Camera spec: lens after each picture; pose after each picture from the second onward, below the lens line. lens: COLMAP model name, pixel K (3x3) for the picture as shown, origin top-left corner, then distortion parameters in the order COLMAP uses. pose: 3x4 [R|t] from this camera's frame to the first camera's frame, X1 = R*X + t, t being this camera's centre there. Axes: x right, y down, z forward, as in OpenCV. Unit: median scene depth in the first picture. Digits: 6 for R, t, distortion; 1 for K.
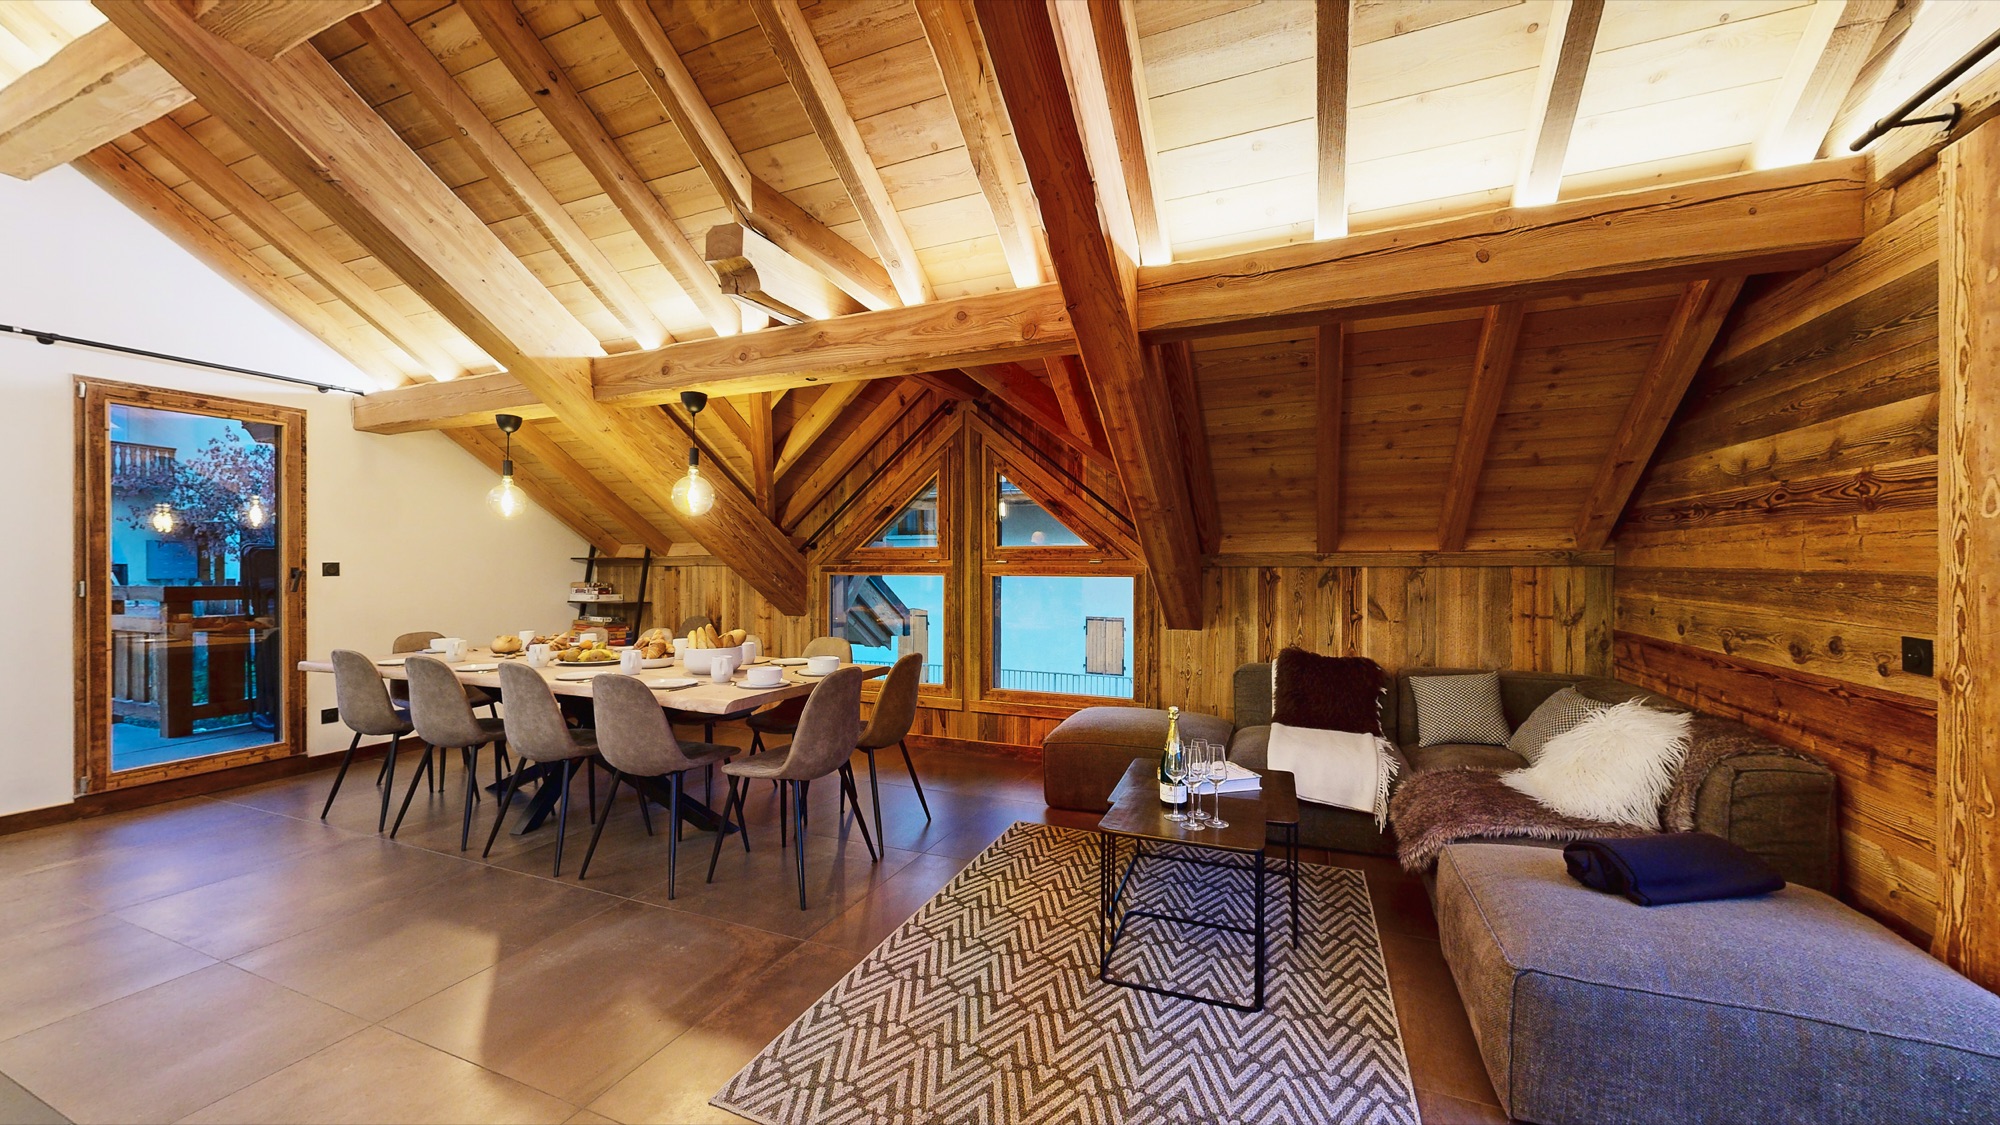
lens RADIAL K [[702.9, 0, 1001.3], [0, 702.9, 566.5], [0, 0, 1]] dist [0.001653, 0.000003]
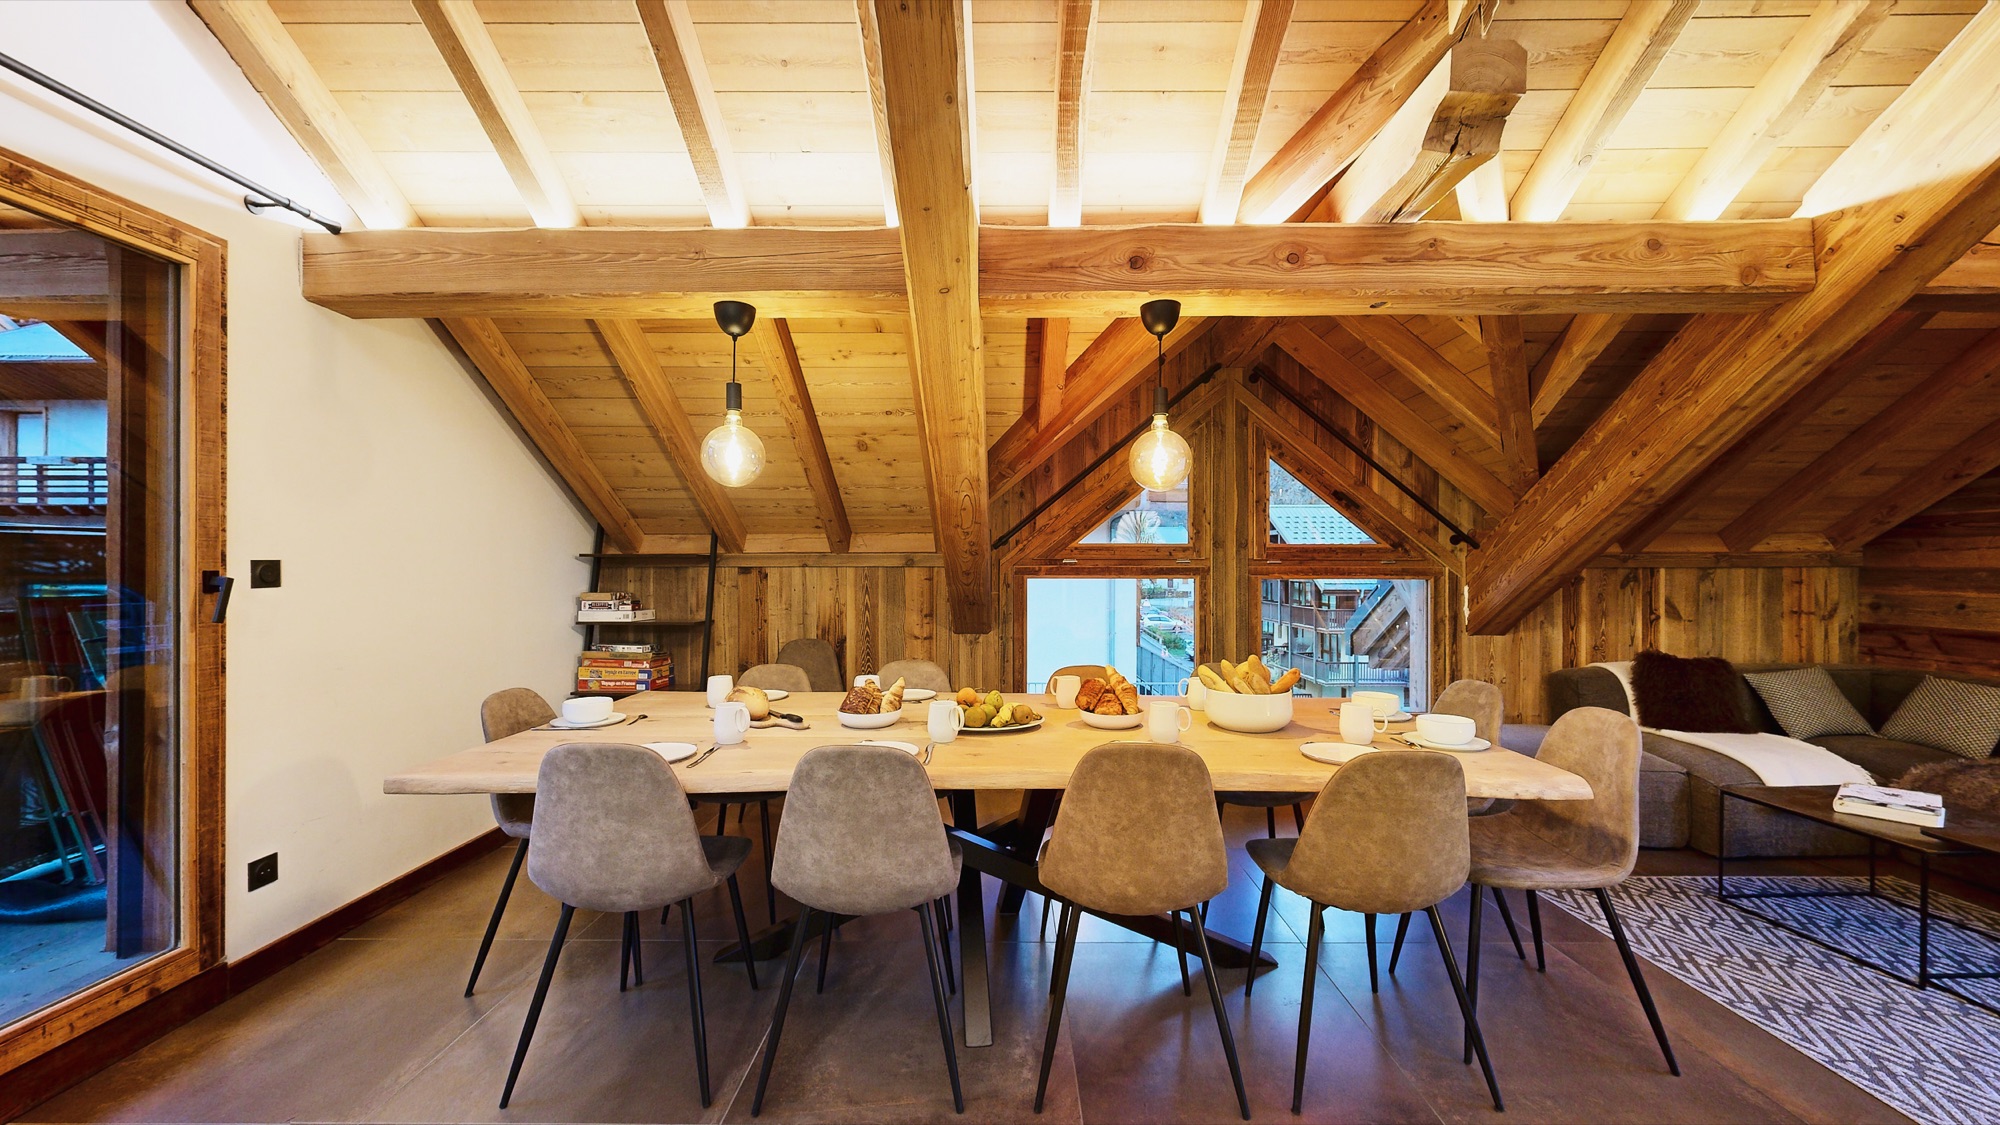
lens RADIAL K [[712.5, 0, 998.2], [0, 712.5, 564.0], [0, 0, 1]] dist [-0.002817, 0.000216]
pose [[0.929608, 0.001259, 0.368547, -0.750950], [0.000420, 0.999990, -0.004476, -0.000516], [-0.368549, 0.004316, 0.929598, 0.397855]]
